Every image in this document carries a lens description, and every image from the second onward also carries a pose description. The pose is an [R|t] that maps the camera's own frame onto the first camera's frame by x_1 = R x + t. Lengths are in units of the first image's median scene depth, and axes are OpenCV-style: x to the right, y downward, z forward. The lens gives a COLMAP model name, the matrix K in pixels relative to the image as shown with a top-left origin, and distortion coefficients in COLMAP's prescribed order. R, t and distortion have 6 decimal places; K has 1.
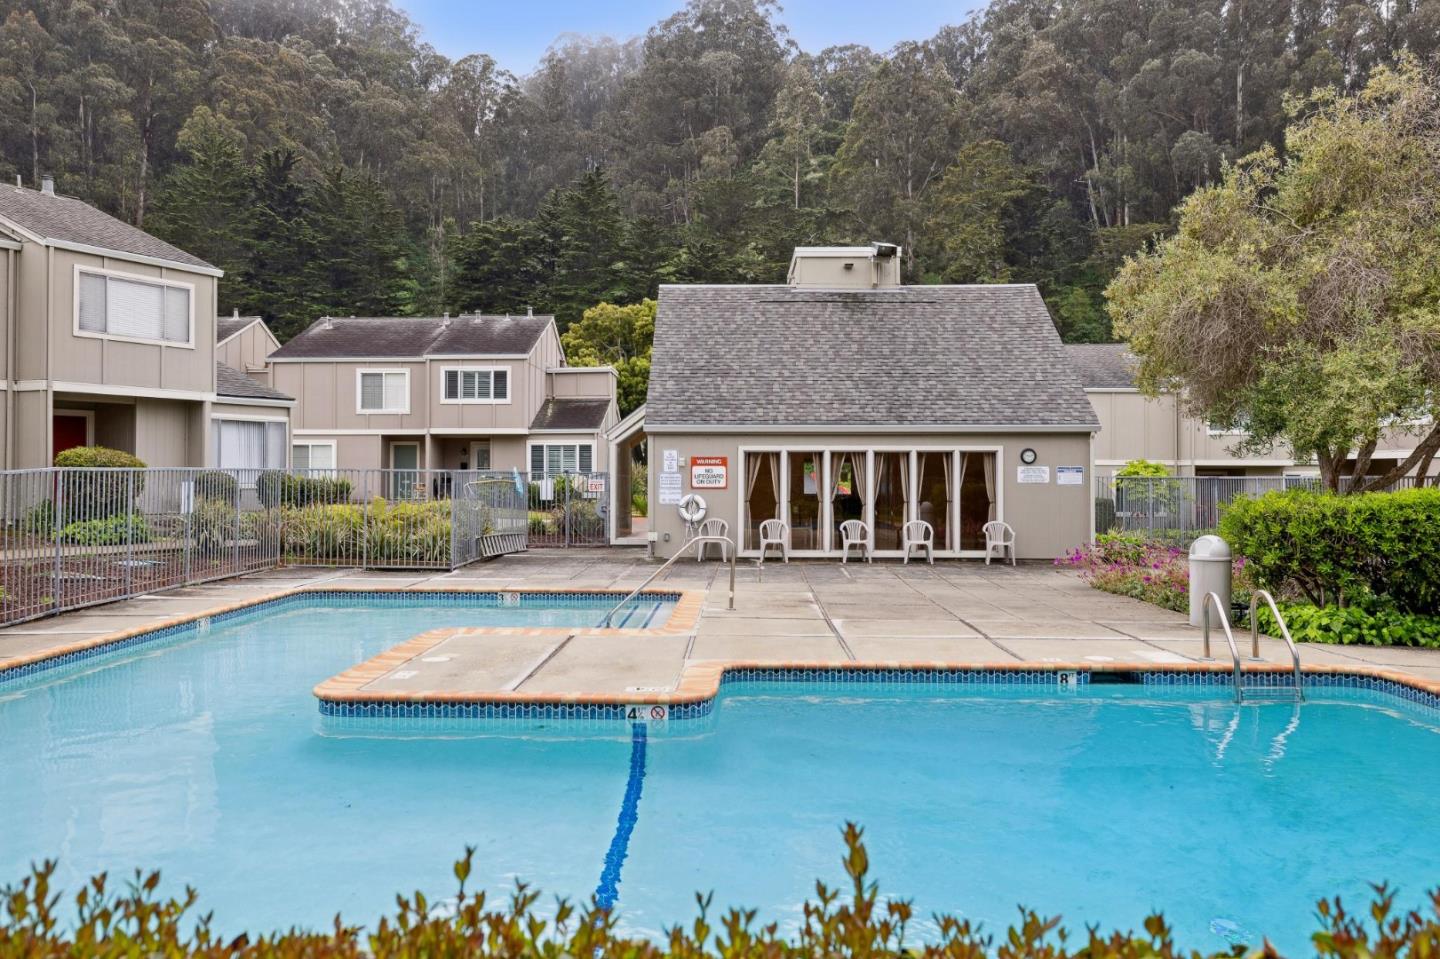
lens RADIAL K [[1103.3, 0, 684.0], [0, 1103.3, 464.9], [0, 0, 1]] dist [0.000471, -0.004922]
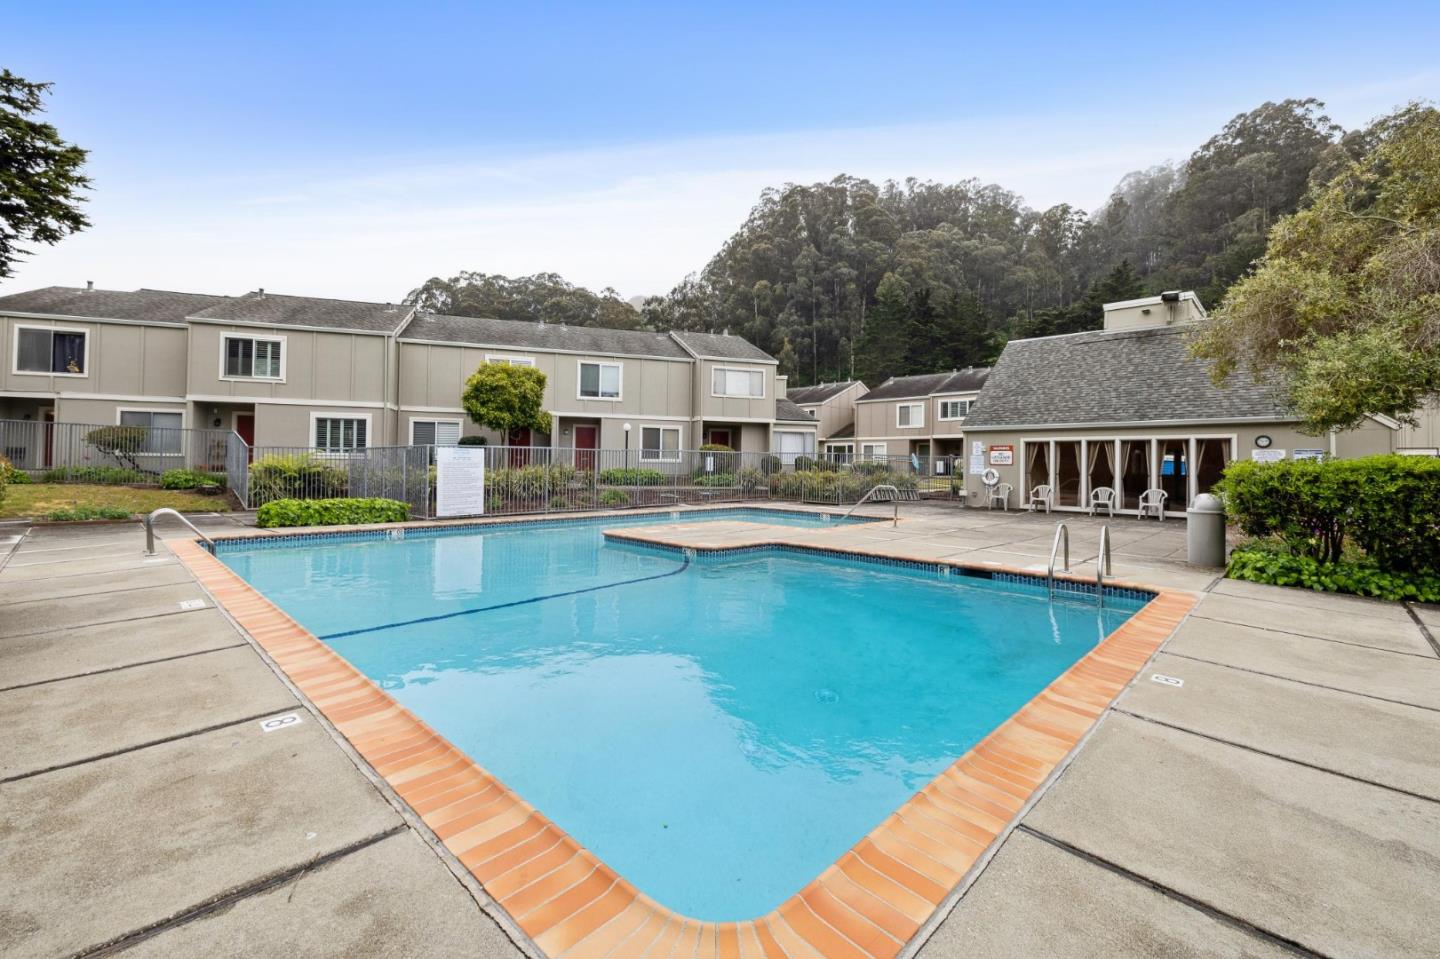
lens RADIAL K [[610.0, 0, 712.5], [0, 610.0, 456.1], [0, 0, 1]] dist [-0.000488, 0.000044]
pose [[0.739528, -0.000174, -0.673126, 0.171184], [-0.005292, 0.999968, -0.006072, 0.008825], [0.673105, 0.008053, 0.739503, 0.028987]]
